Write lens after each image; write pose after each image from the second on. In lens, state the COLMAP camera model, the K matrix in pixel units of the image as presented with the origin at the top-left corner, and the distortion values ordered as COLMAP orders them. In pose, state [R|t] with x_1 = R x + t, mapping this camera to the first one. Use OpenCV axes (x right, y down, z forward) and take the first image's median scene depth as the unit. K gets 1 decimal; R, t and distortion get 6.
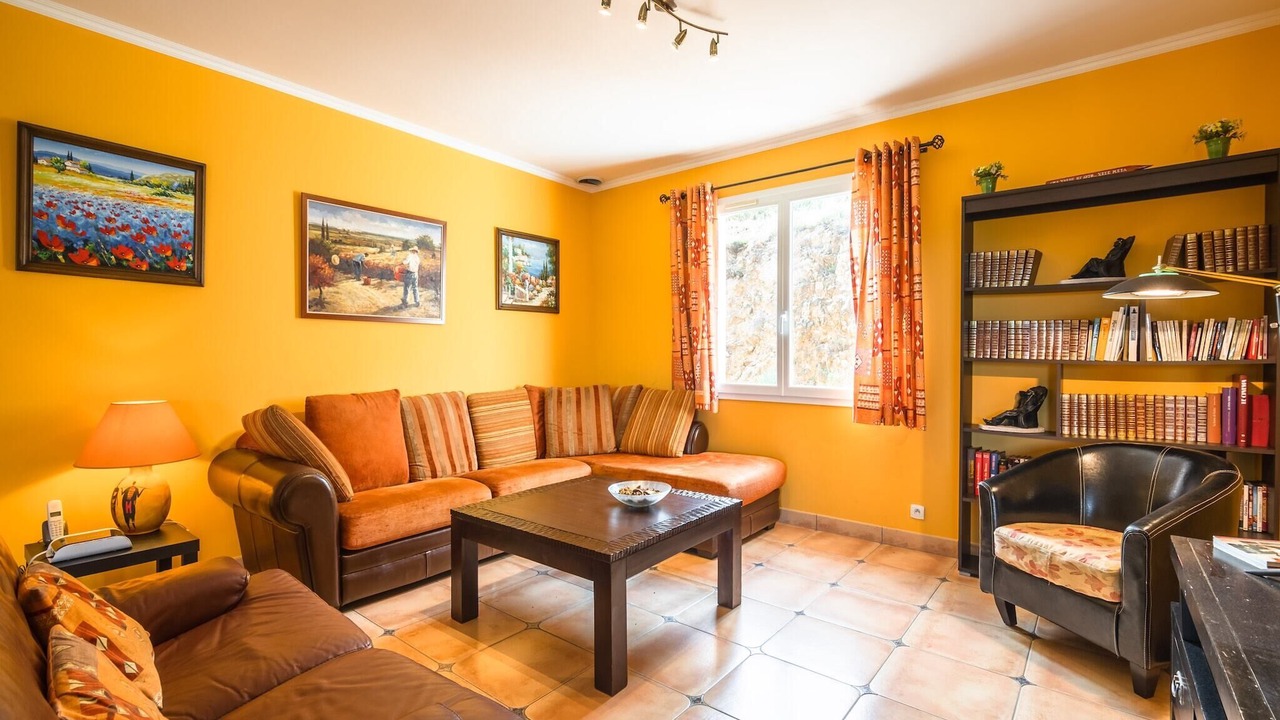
lens RADIAL K [[570.6, 0, 638.1], [0, 570.6, 358.3], [0, 0, 1]] dist [-0.001497, -0.000758]
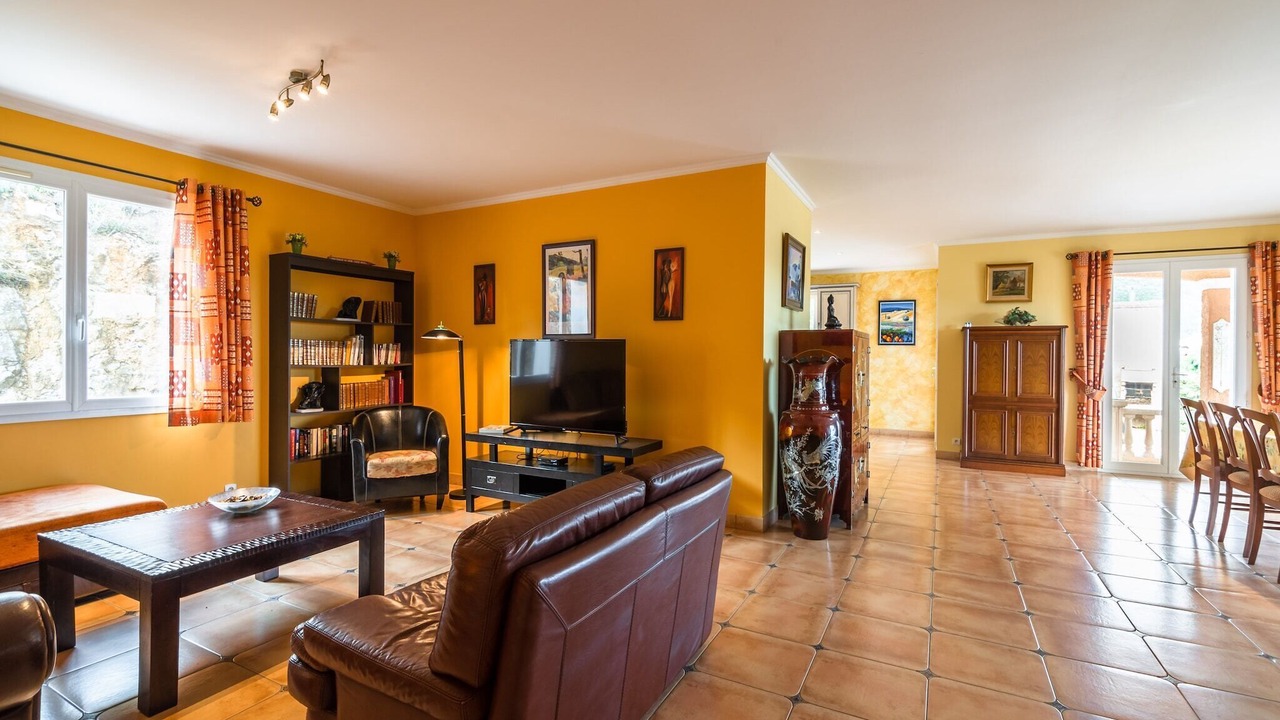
lens RADIAL K [[570.6, 0, 638.1], [0, 570.6, 358.3], [0, 0, 1]] dist [-0.001497, -0.000758]
pose [[-0.195552, -0.008682, 0.980655, -0.748003], [-0.001494, 0.999962, 0.008555, -0.023227], [-0.980692, 0.000208, -0.195557, 0.312352]]
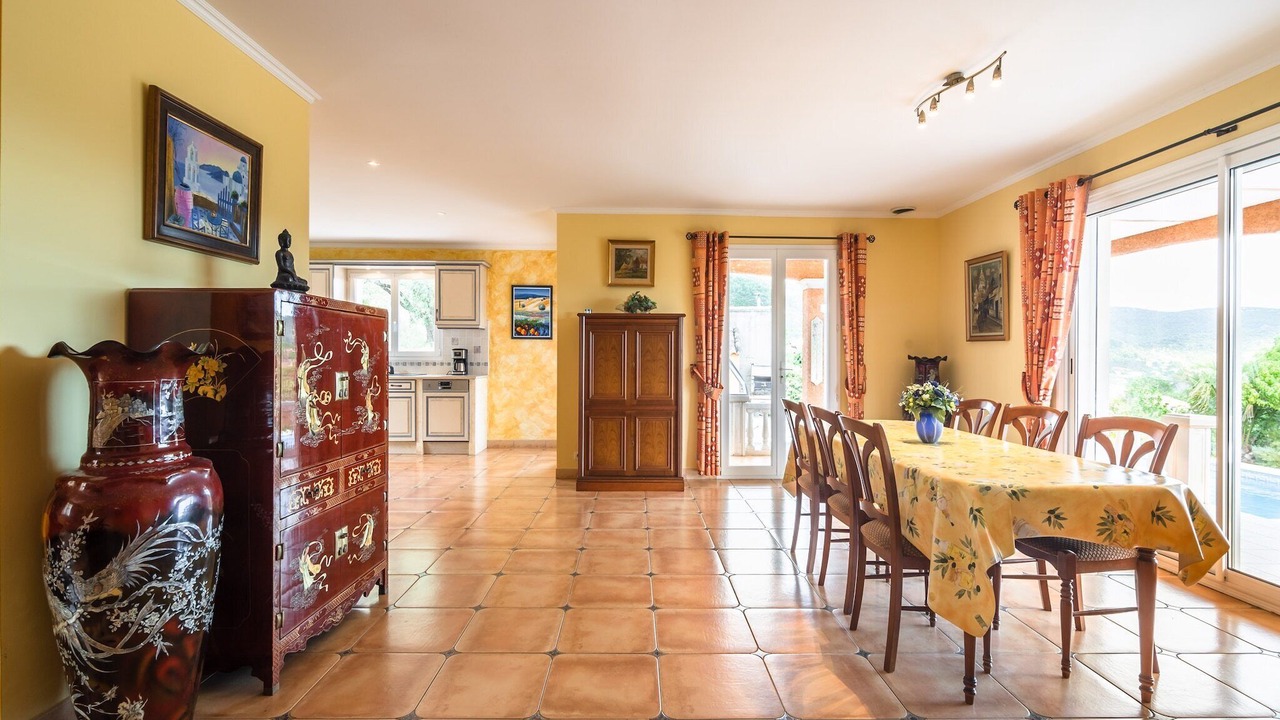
lens RADIAL K [[570.6, 0, 638.1], [0, 570.6, 358.3], [0, 0, 1]] dist [-0.001497, -0.000758]
pose [[-0.639586, -0.005708, 0.768699, -0.419339], [0.000679, 0.999968, 0.007990, -0.008931], [-0.768720, 0.005633, -0.639561, -0.181278]]
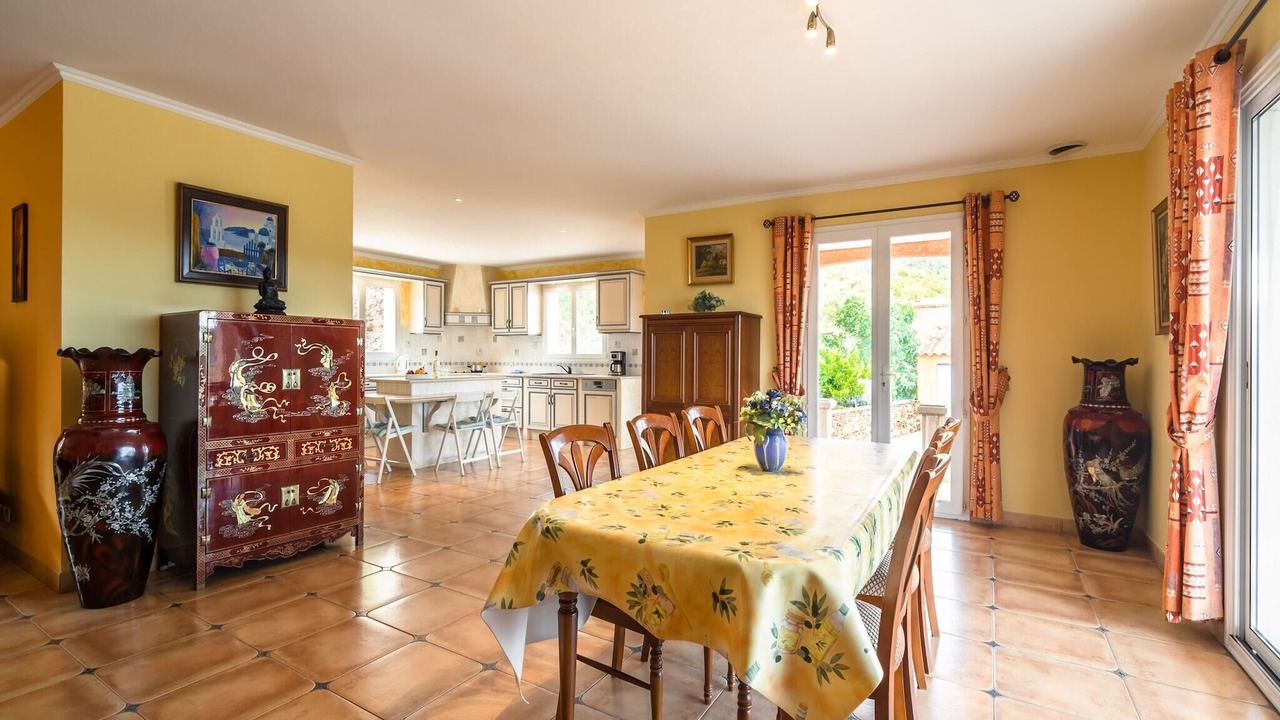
lens RADIAL K [[570.6, 0, 638.1], [0, 570.6, 358.3], [0, 0, 1]] dist [-0.001497, -0.000758]
pose [[-0.133723, -0.002336, 0.991016, -0.621880], [0.001896, 0.999995, 0.002613, -0.006058], [-0.991017, 0.002228, -0.133718, -0.707434]]
